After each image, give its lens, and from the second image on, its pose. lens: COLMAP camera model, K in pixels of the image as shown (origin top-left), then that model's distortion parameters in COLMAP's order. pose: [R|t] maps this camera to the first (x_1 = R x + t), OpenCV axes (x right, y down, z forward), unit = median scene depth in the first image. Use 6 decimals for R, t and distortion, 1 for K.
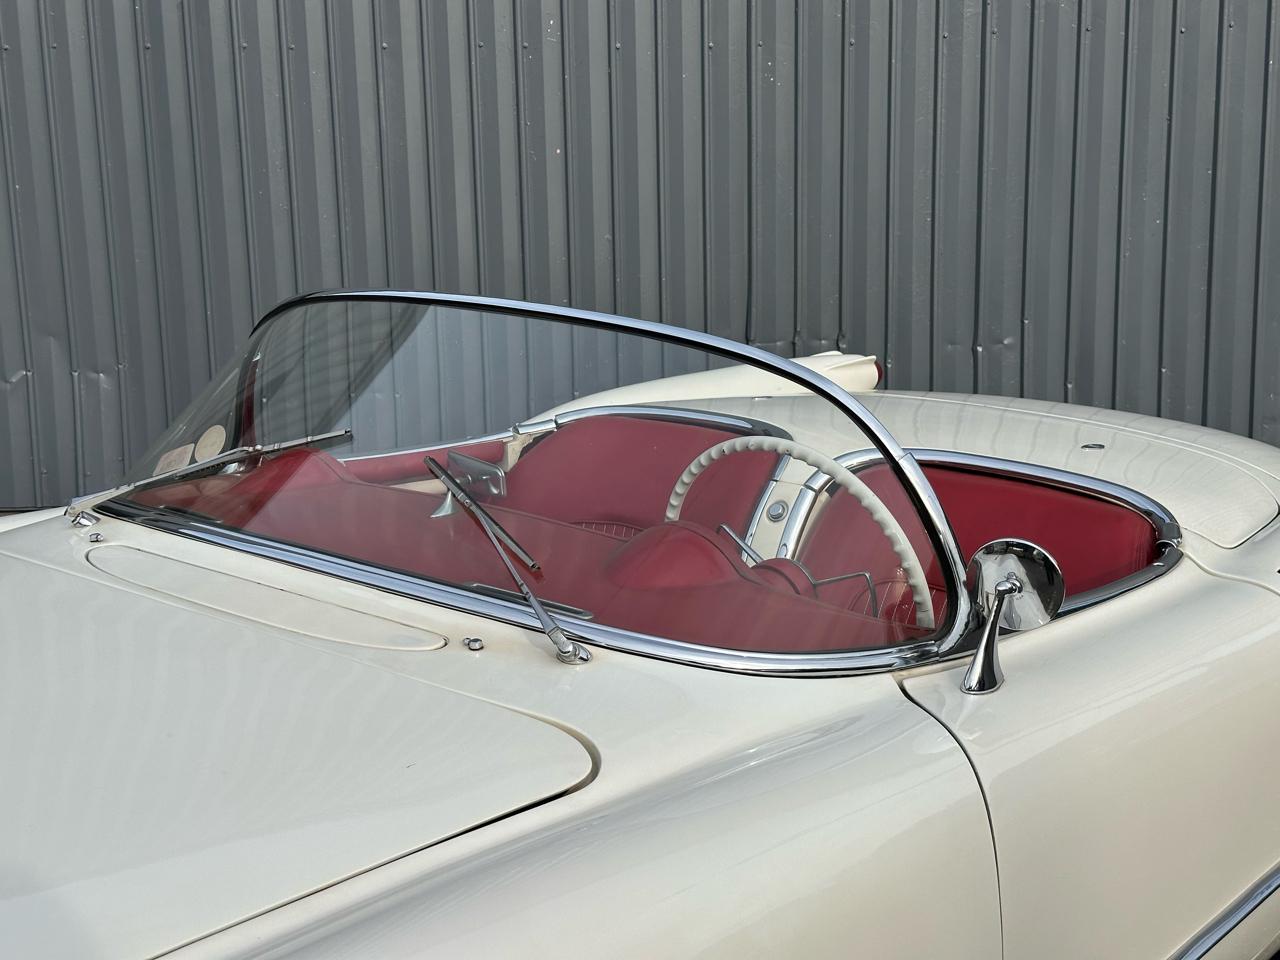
lens RADIAL K [[1822.7, 0, 631.4], [0, 1822.7, 479.4], [0, 0, 1]] dist [0.212422, -0.493674]
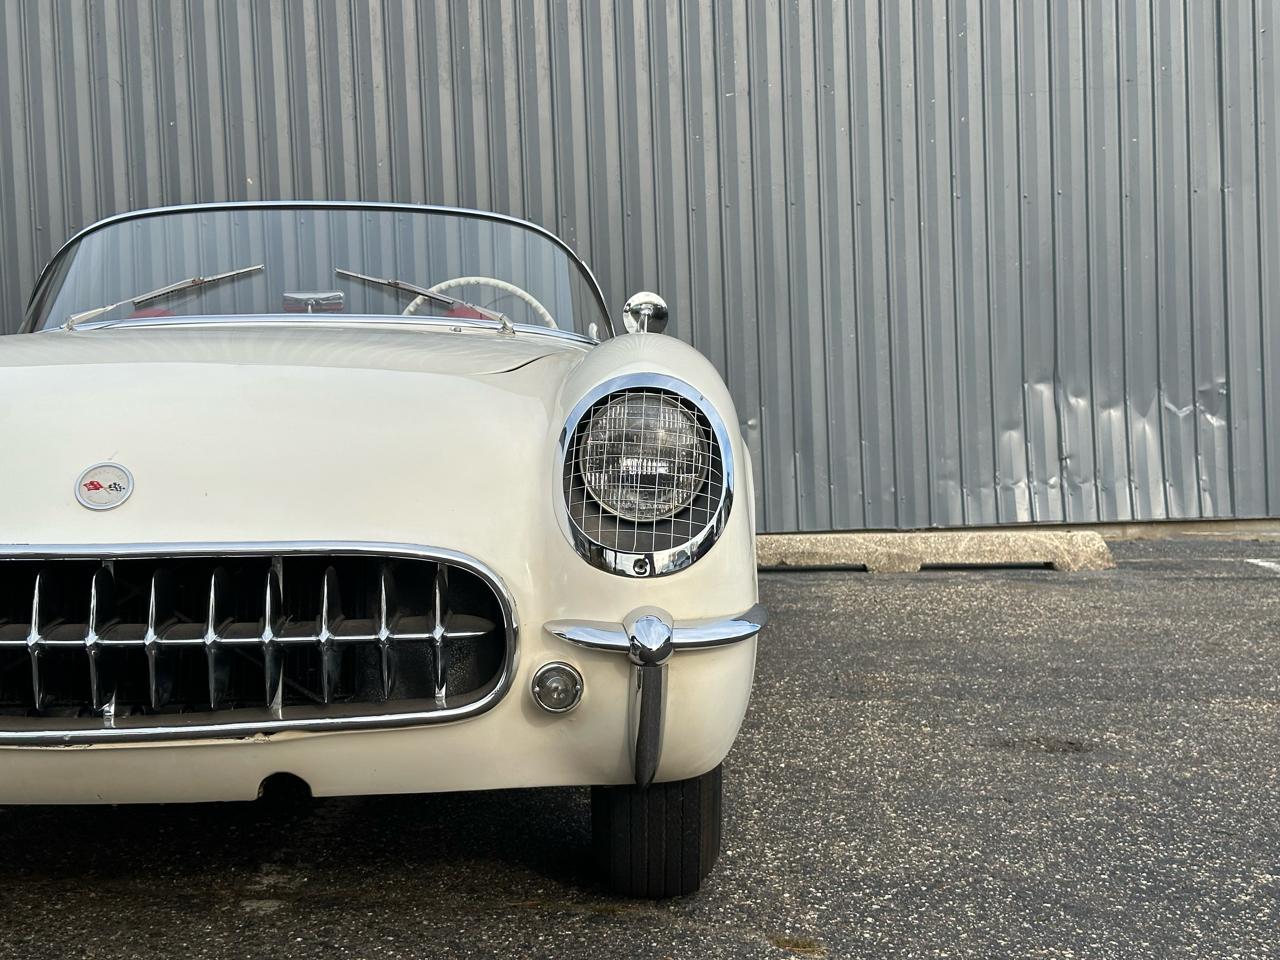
lens RADIAL K [[1822.7, 0, 631.4], [0, 1822.7, 479.4], [0, 0, 1]] dist [0.212422, -0.493674]
pose [[0.999286, -0.014990, -0.034695, 0.167849], [0.009051, 0.986185, -0.165402, 0.201116], [0.036695, 0.164969, 0.985616, -0.365105]]
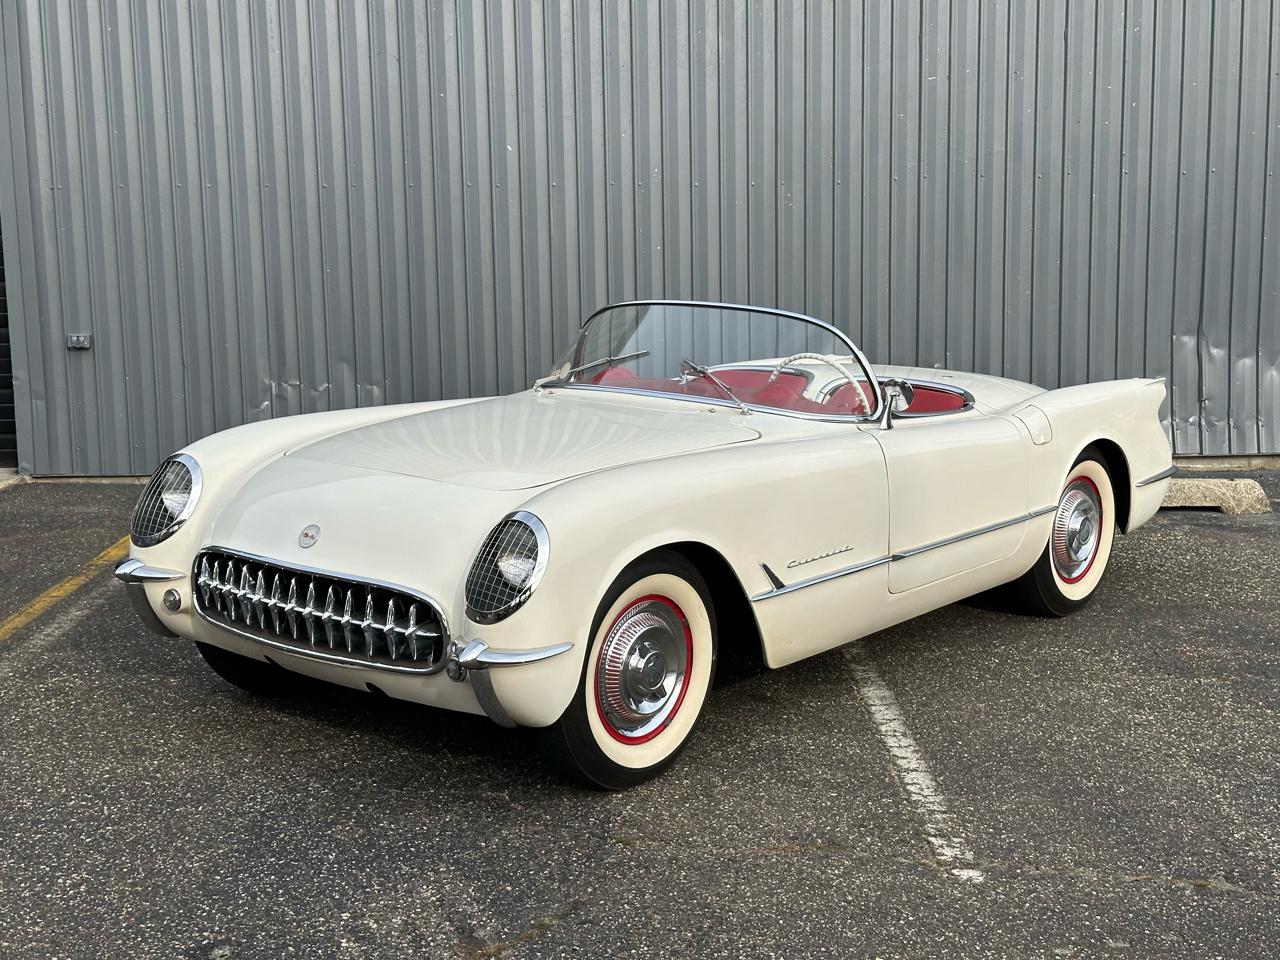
lens RADIAL K [[1818.8, 0, 644.1], [0, 1818.8, 499.9], [0, 0, 1]] dist [0.208234, -0.455916]
pose [[0.999914, 0.000758, 0.013107, -0.074858], [-0.000198, 0.999089, -0.042672, 0.114679], [-0.013127, 0.042665, 0.999003, -0.613660]]
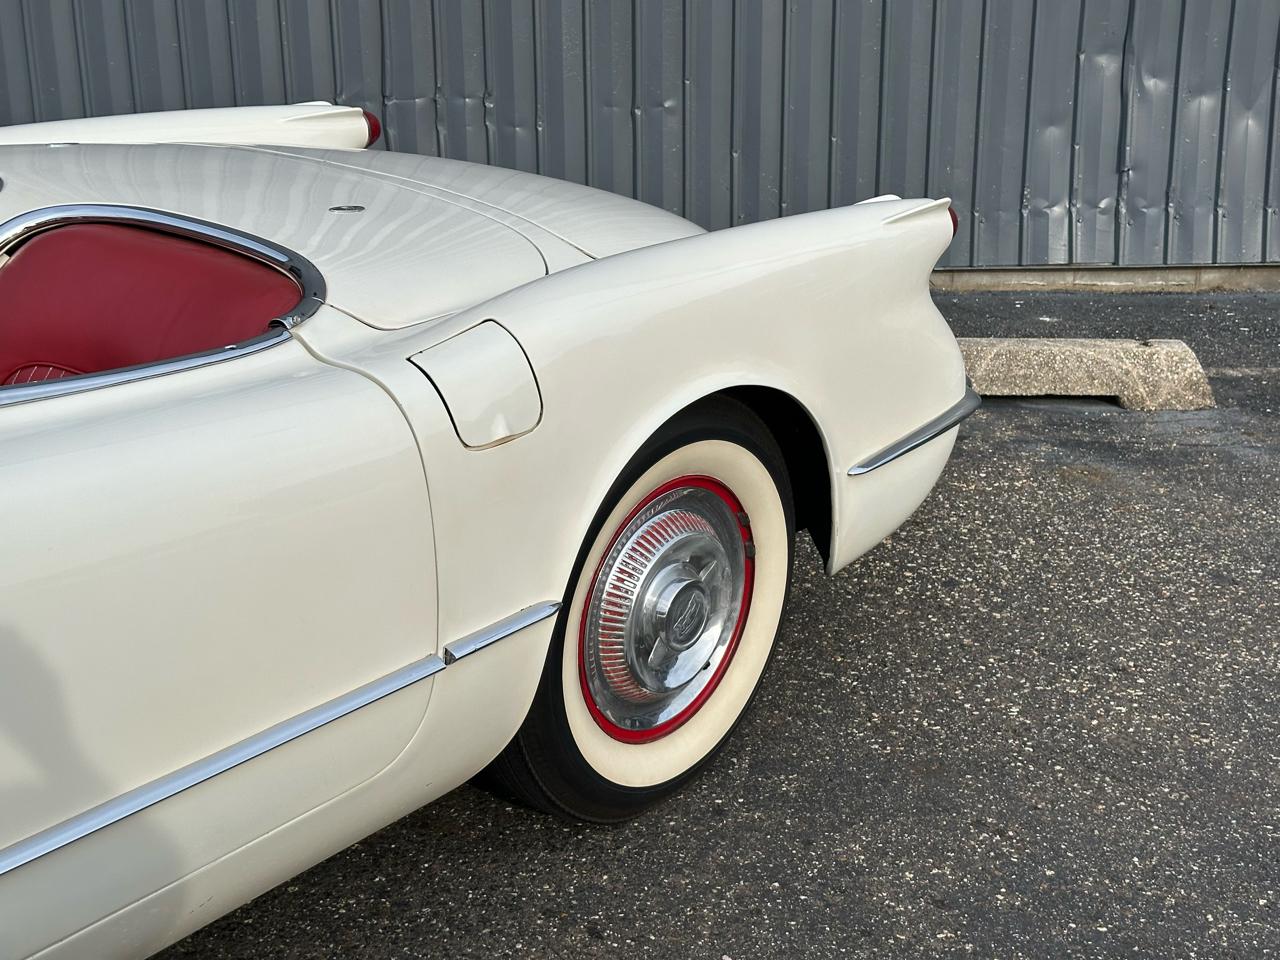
lens RADIAL K [[1818.8, 0, 644.1], [0, 1818.8, 499.9], [0, 0, 1]] dist [0.208234, -0.455916]
pose [[0.999828, 0.012651, 0.013531, 0.189392], [-0.014314, 0.991296, 0.130873, 0.001470], [-0.011758, -0.131044, 0.991307, 0.064759]]
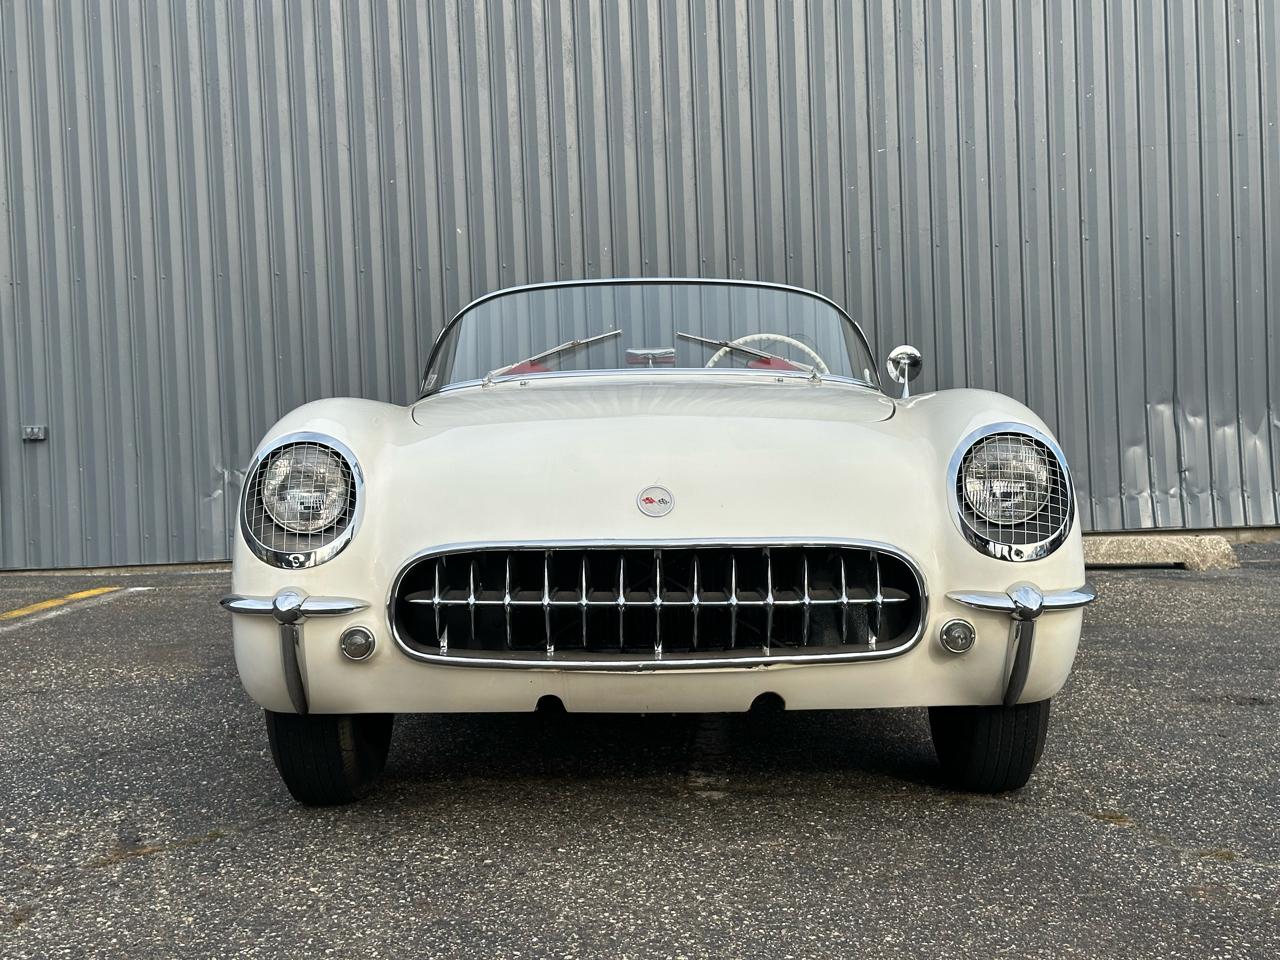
lens RADIAL K [[1822.7, 0, 631.4], [0, 1822.7, 479.4], [0, 0, 1]] dist [0.212422, -0.493674]
pose [[0.998045, -0.018391, -0.059730, 0.071991], [0.007957, 0.985338, -0.170427, 0.228996], [0.061989, 0.169618, 0.983558, -0.555857]]
